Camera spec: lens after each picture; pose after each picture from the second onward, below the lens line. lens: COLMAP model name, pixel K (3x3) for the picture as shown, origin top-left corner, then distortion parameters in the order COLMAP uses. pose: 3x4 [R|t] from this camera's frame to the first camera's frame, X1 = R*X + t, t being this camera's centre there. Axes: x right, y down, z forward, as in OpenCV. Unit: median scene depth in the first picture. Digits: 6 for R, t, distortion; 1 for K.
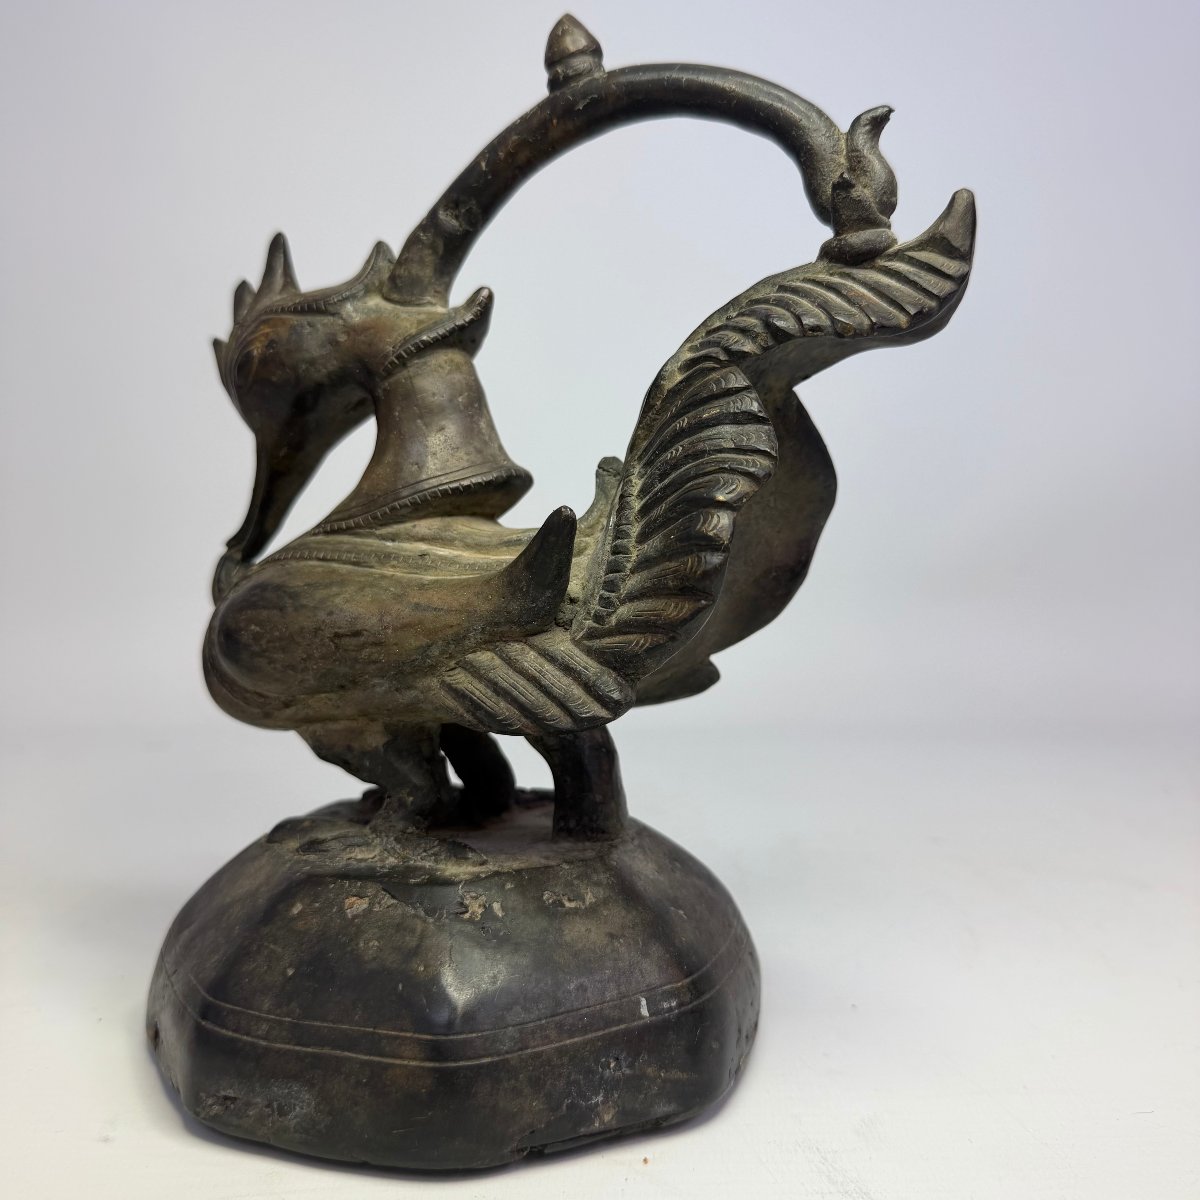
lens RADIAL K [[1164.2, 0, 625.7], [0, 1164.2, 591.5], [0, 0, 1]] dist [0.123983, -0.346902]
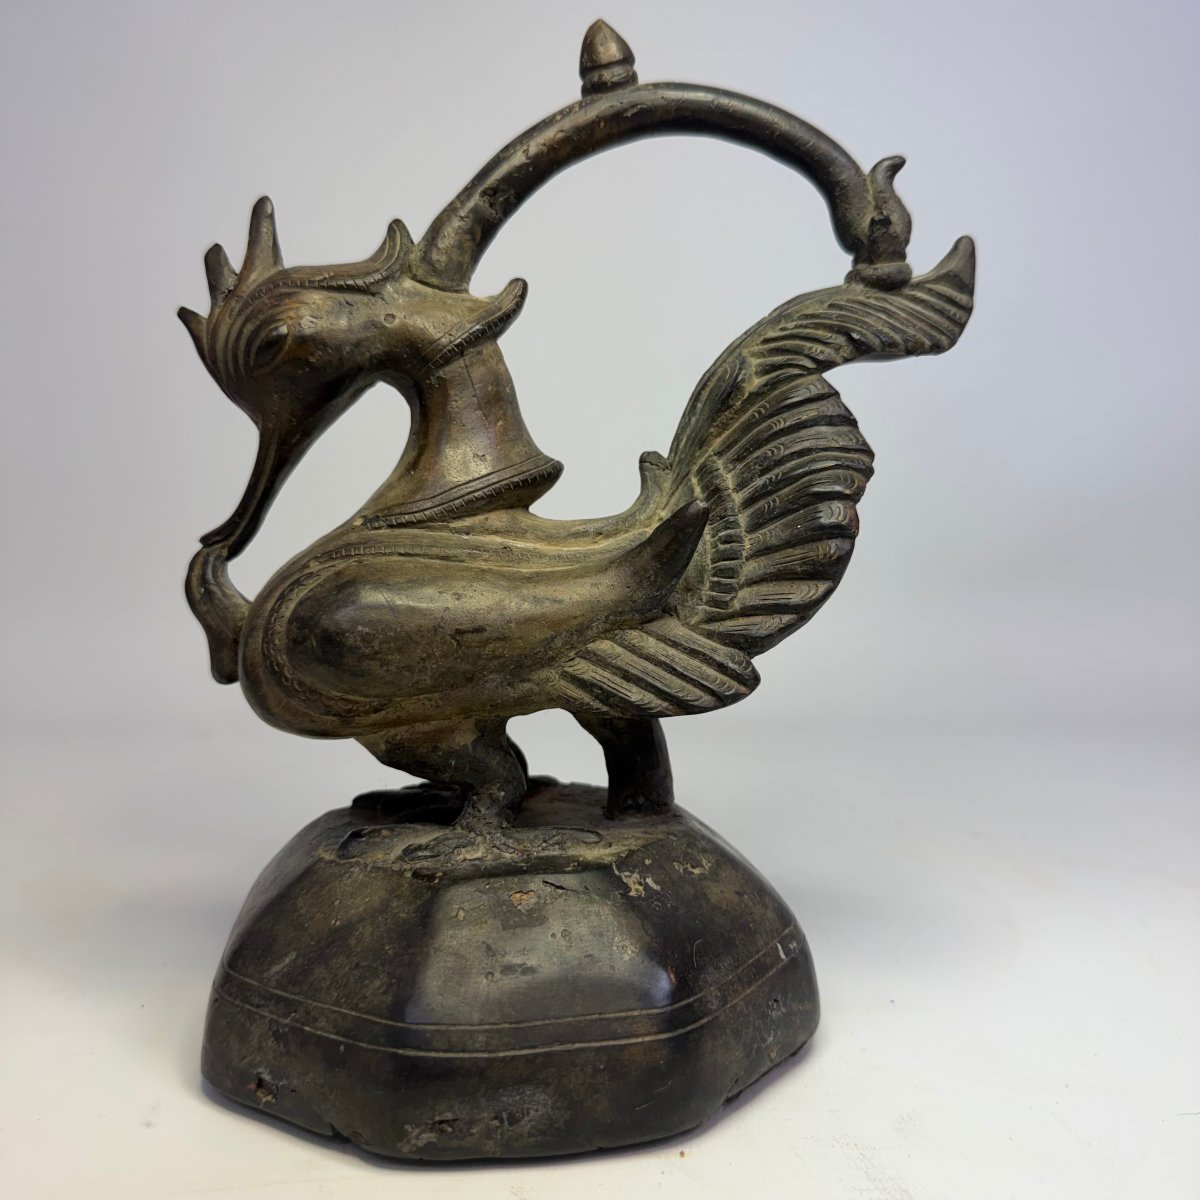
lens RADIAL K [[1140.7, 0, 600.0], [0, 1140.7, 600.0], [0, 0, 1]] dist [0.129132, -0.396429]
pose [[0.893591, -0.039235, 0.447164, -0.565030], [0.030849, 0.999185, 0.026023, -0.010233], [-0.447820, -0.009460, 0.894073, 0.101152]]
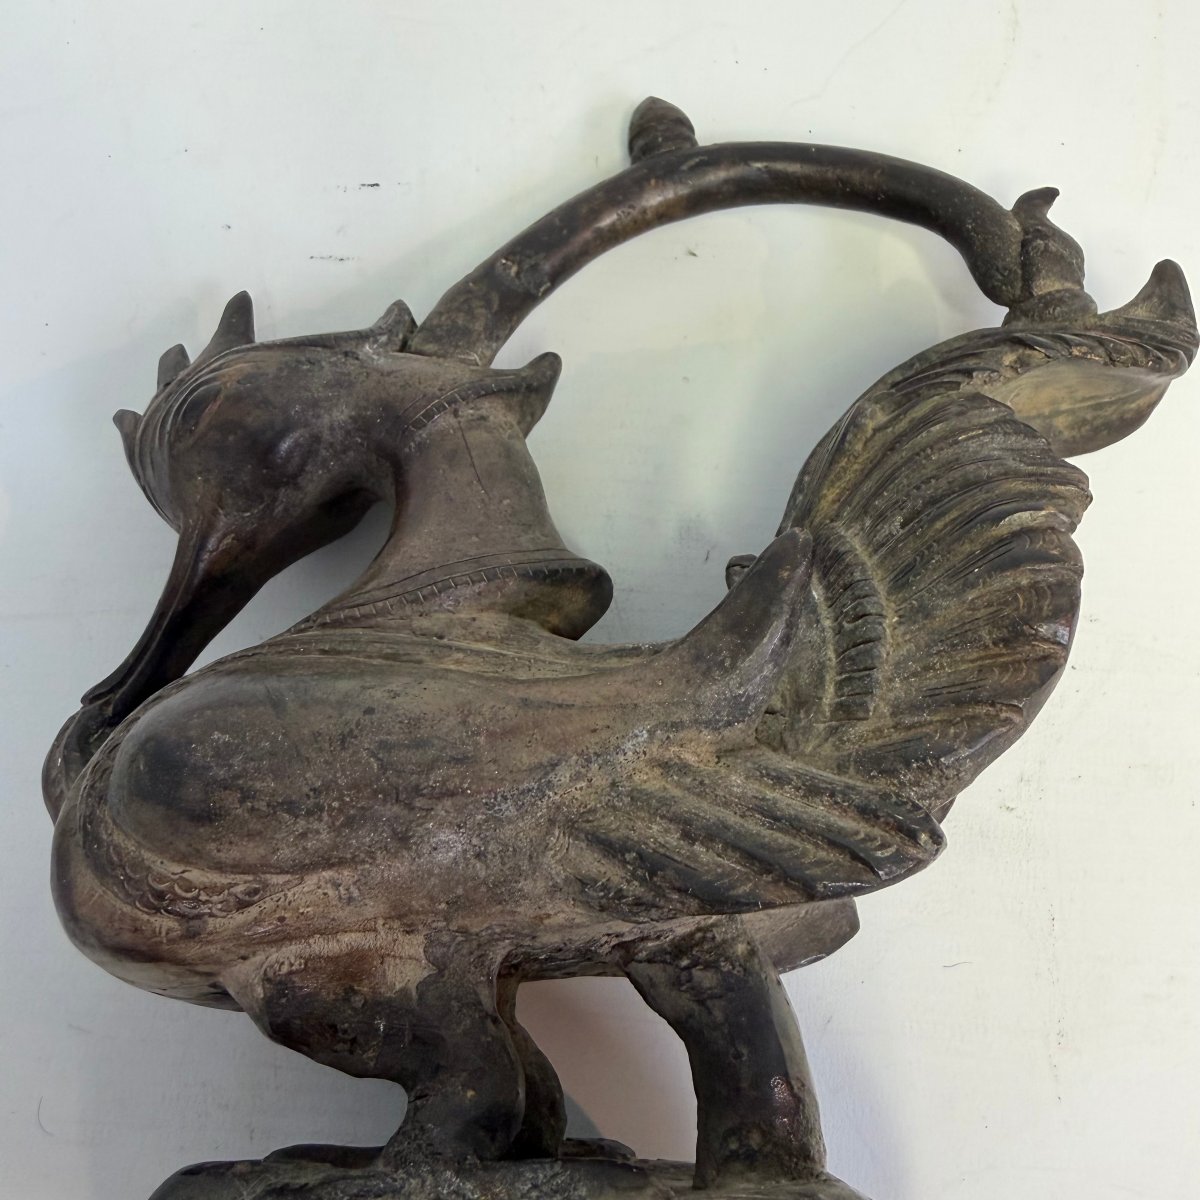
lens RADIAL K [[1140.4, 0, 599.4], [0, 1140.4, 533.2], [0, 0, 1]] dist [0.009418, 0.008783]
pose [[0.960589, 0.099018, 0.259737, -0.299406], [0.030692, 0.890909, -0.453144, 0.196745], [-0.276272, 0.443257, 0.852758, 0.464466]]
